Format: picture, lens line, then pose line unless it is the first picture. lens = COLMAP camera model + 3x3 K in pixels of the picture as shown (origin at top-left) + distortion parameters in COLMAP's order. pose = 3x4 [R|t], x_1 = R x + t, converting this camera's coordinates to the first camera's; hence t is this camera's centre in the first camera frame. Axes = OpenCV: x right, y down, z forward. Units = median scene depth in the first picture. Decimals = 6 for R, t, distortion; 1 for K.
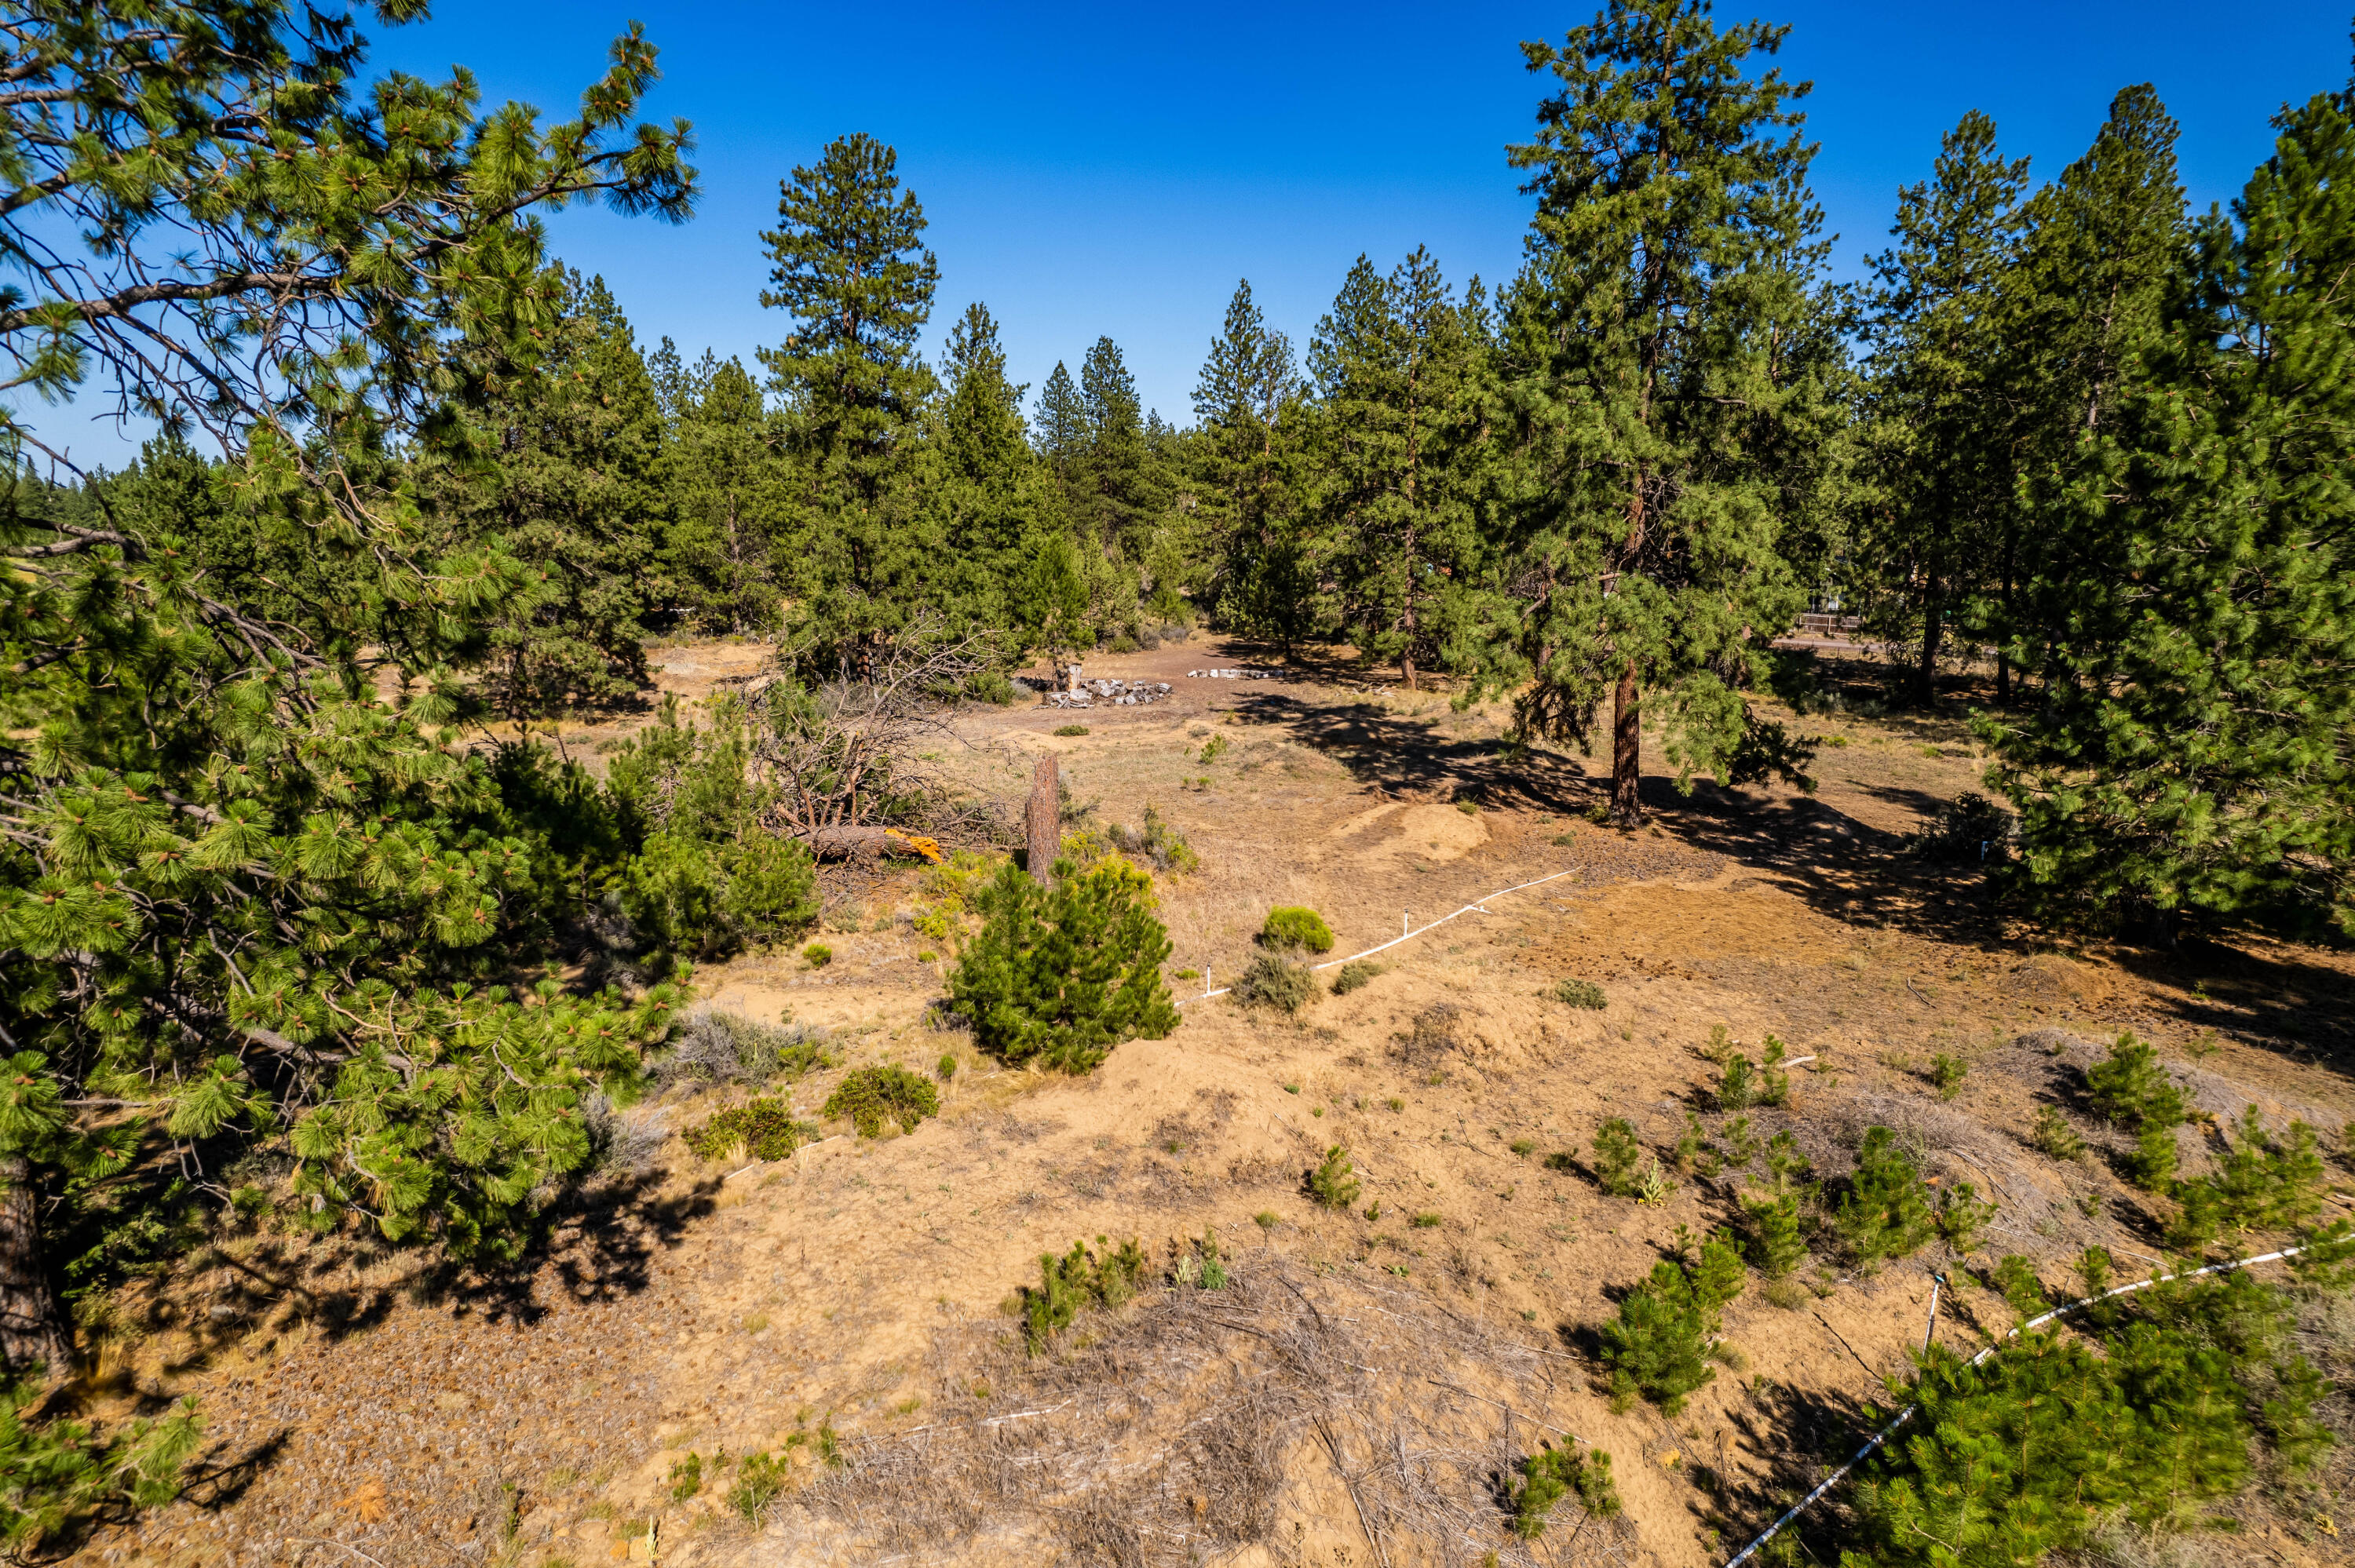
lens RADIAL K [[1431.0, 0, 1177.5], [0, 1431.0, 784.0], [0, 0, 1]] dist [-0.046349, 0.046729]
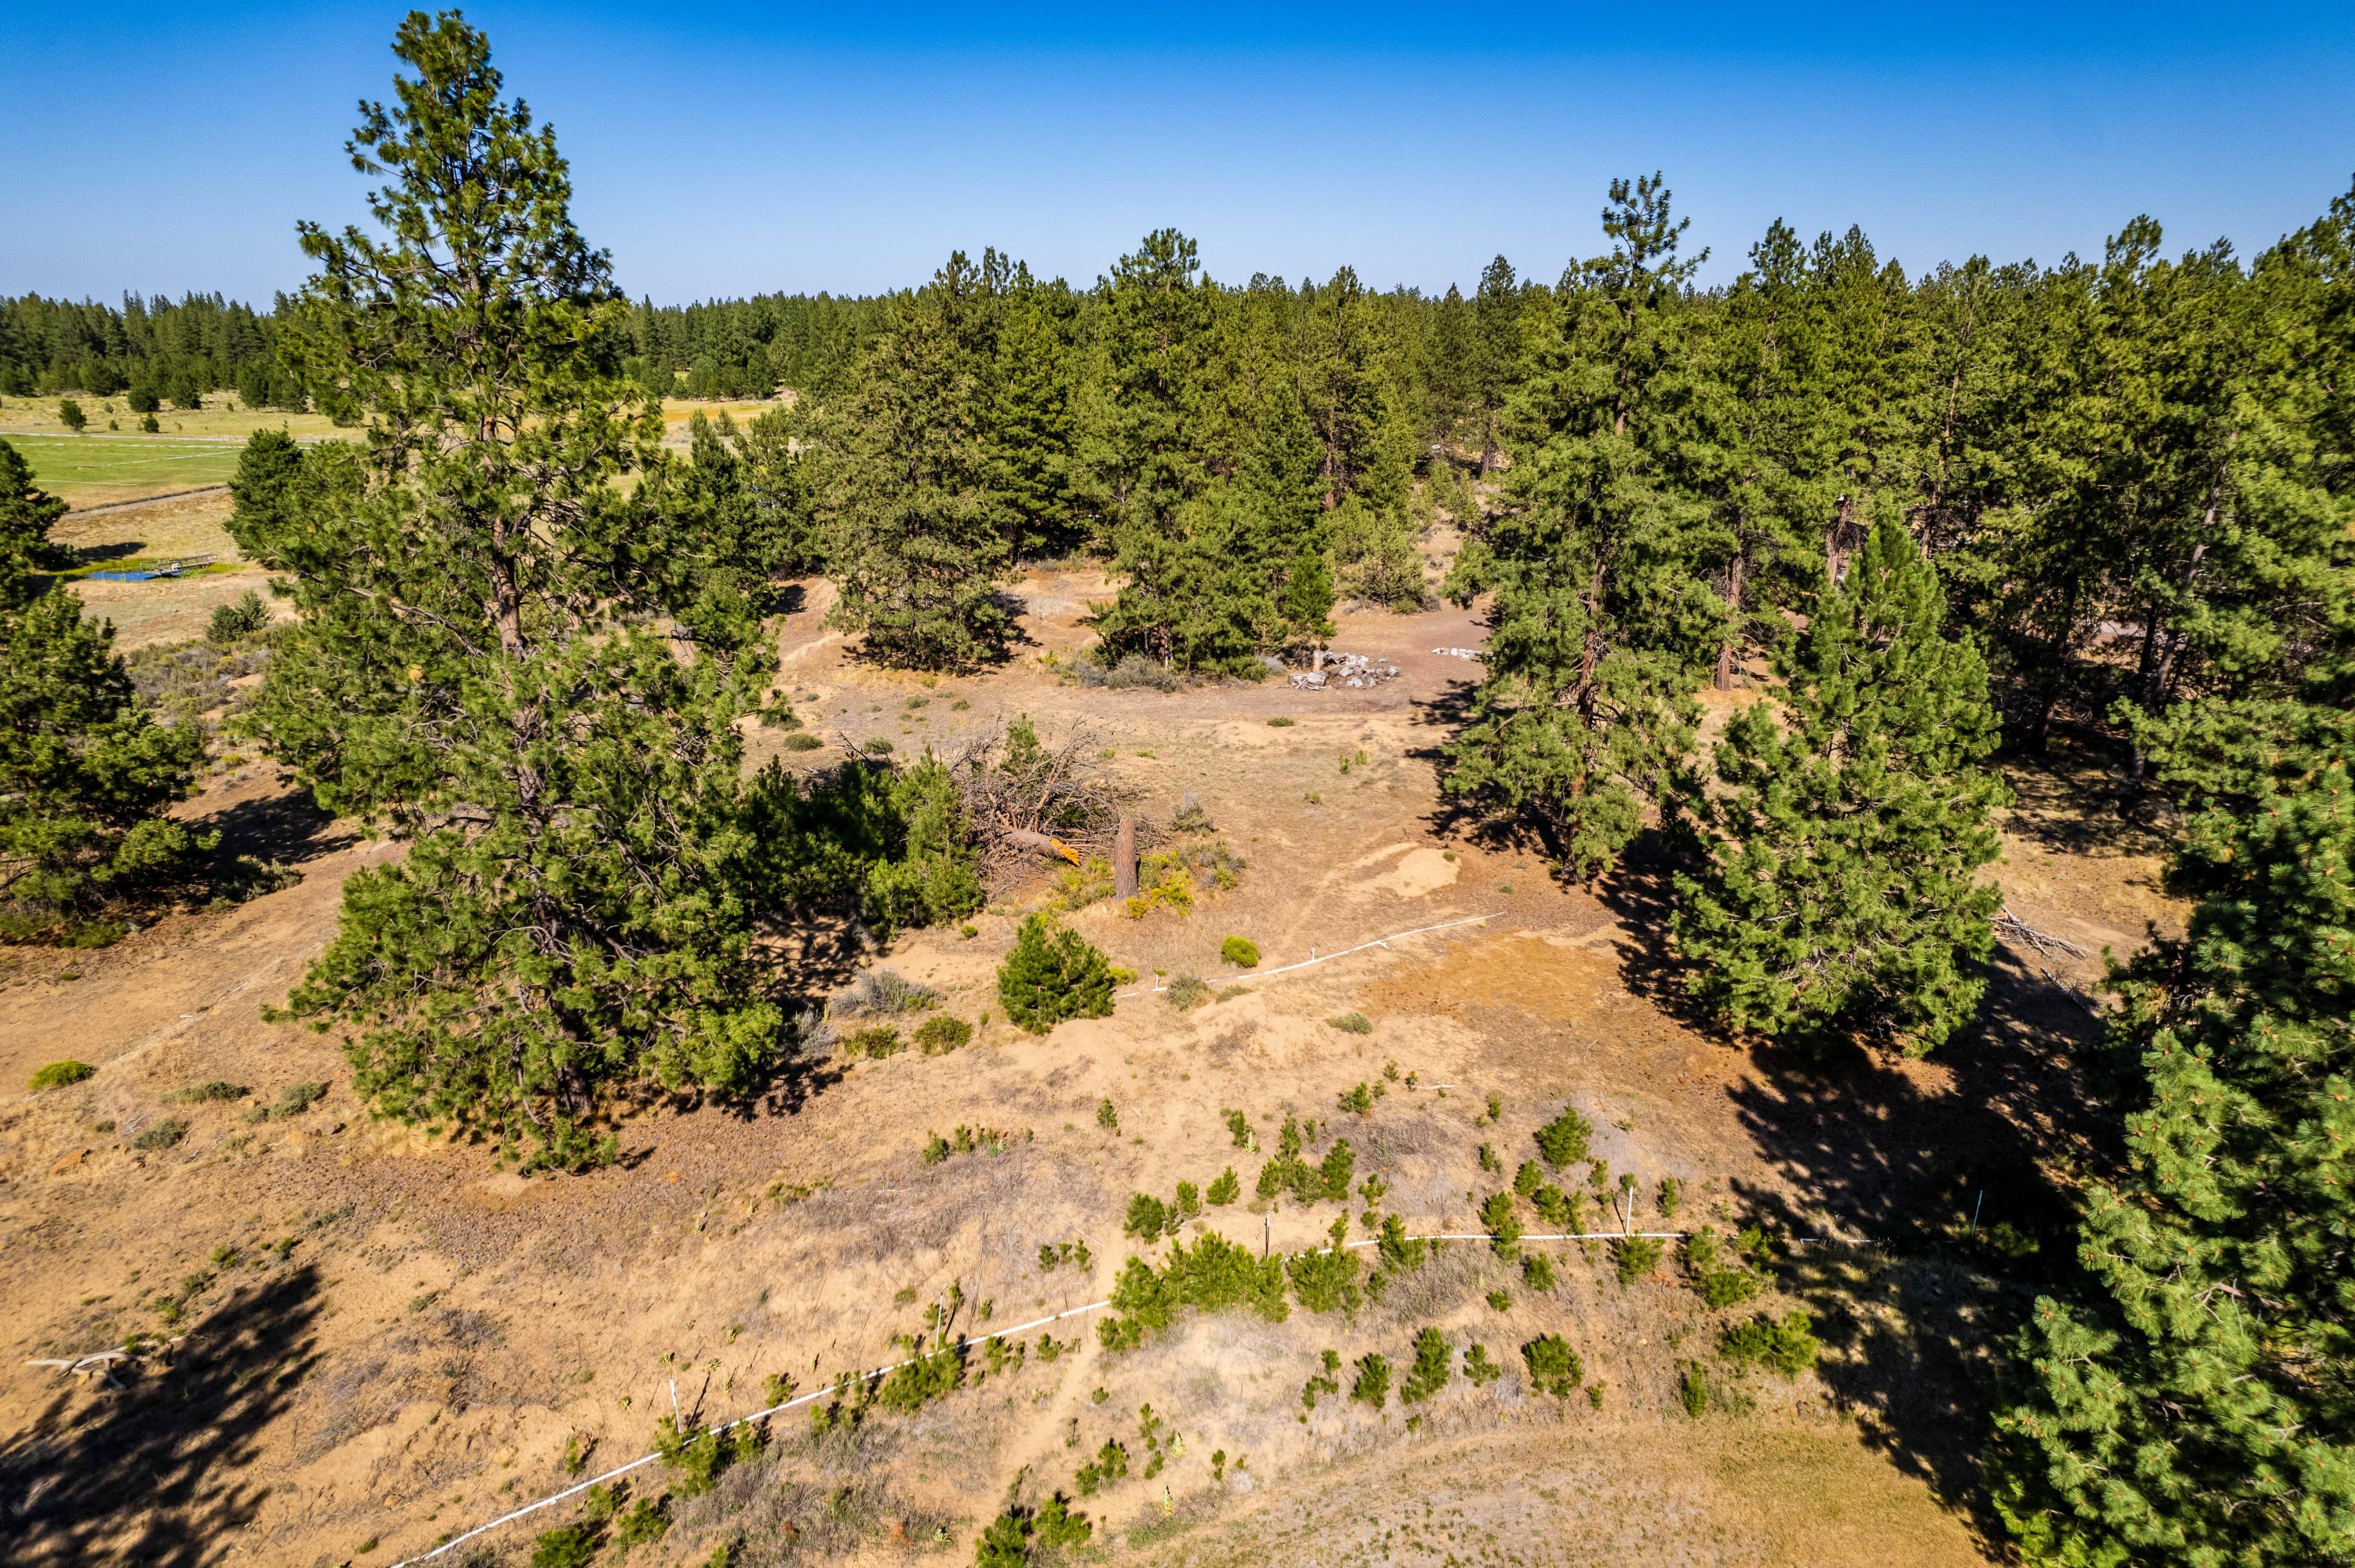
lens RADIAL K [[1510.3, 0, 1275.0], [0, 1510.3, 774.9], [0, 0, 1]] dist [-0.037085, 0.055307]
pose [[0.954027, 0.104406, -0.280946, 0.949072], [-0.065497, 0.987334, 0.144506, -0.566683], [0.292475, -0.119461, 0.948782, -0.991013]]
